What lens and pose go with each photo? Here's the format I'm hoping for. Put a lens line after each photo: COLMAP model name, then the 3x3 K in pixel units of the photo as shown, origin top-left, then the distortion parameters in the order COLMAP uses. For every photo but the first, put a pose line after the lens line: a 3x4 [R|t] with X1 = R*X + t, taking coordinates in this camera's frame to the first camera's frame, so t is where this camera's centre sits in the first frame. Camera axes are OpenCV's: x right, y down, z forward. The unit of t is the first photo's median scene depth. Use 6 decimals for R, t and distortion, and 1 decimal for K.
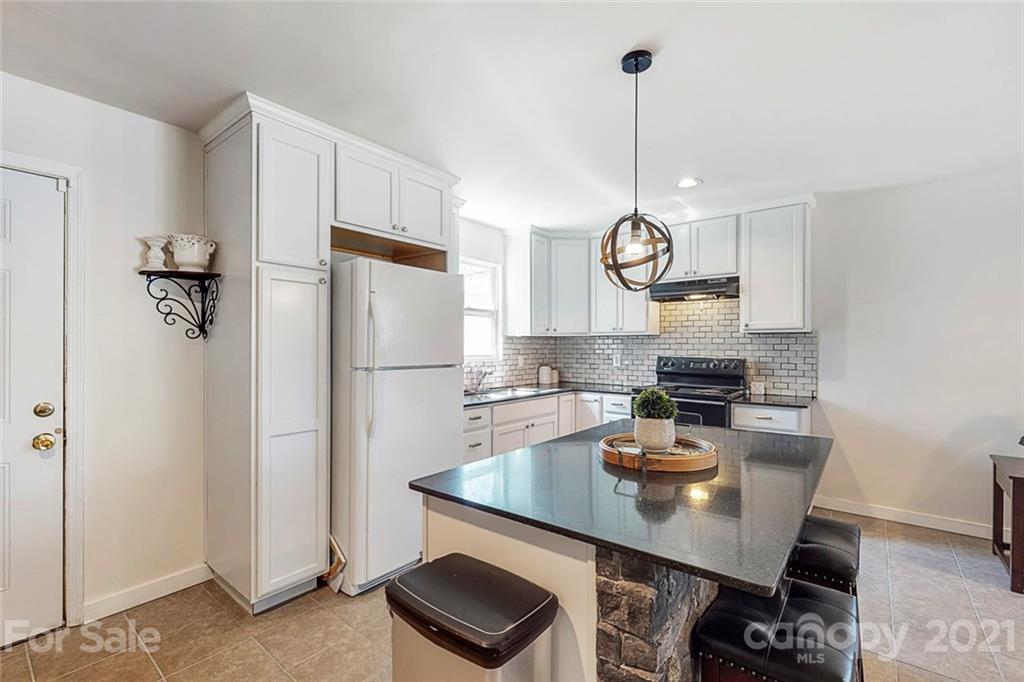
lens RADIAL K [[449.1, 0, 512.8], [0, 449.1, 344.7], [0, 0, 1]] dist [-0.000573, 0.000114]
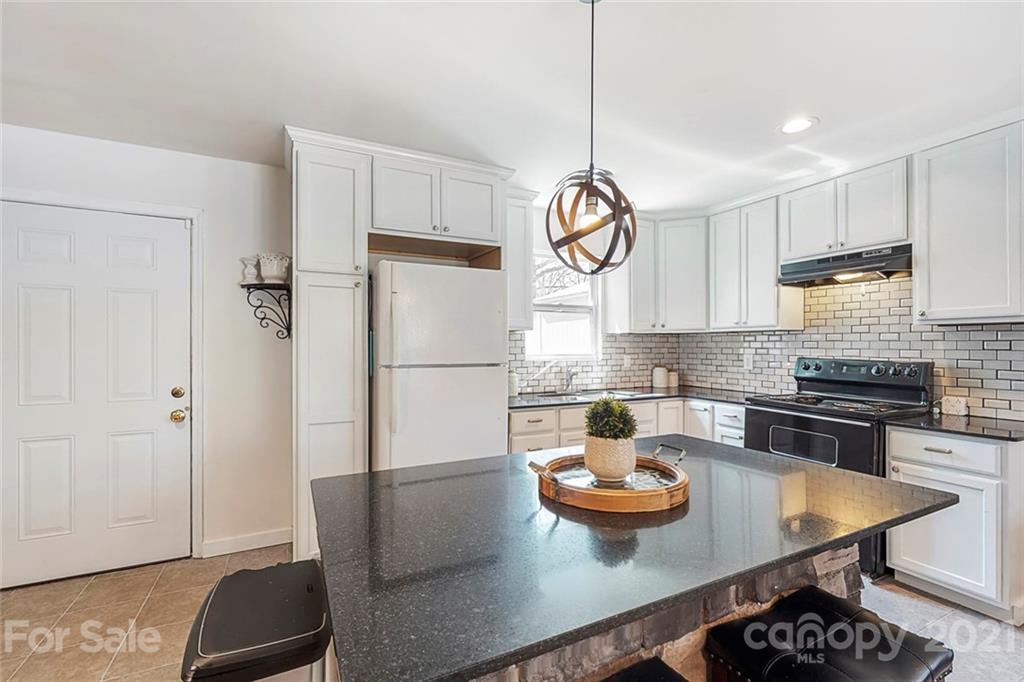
lens RADIAL K [[448.1, 0, 511.6], [0, 448.1, 342.6], [0, 0, 1]] dist [-0.000532, 0.000251]
pose [[0.908063, -0.003820, -0.418816, 0.229968], [0.002904, 0.999992, -0.002826, 0.001467], [0.418824, 0.001350, 0.908067, 0.107770]]
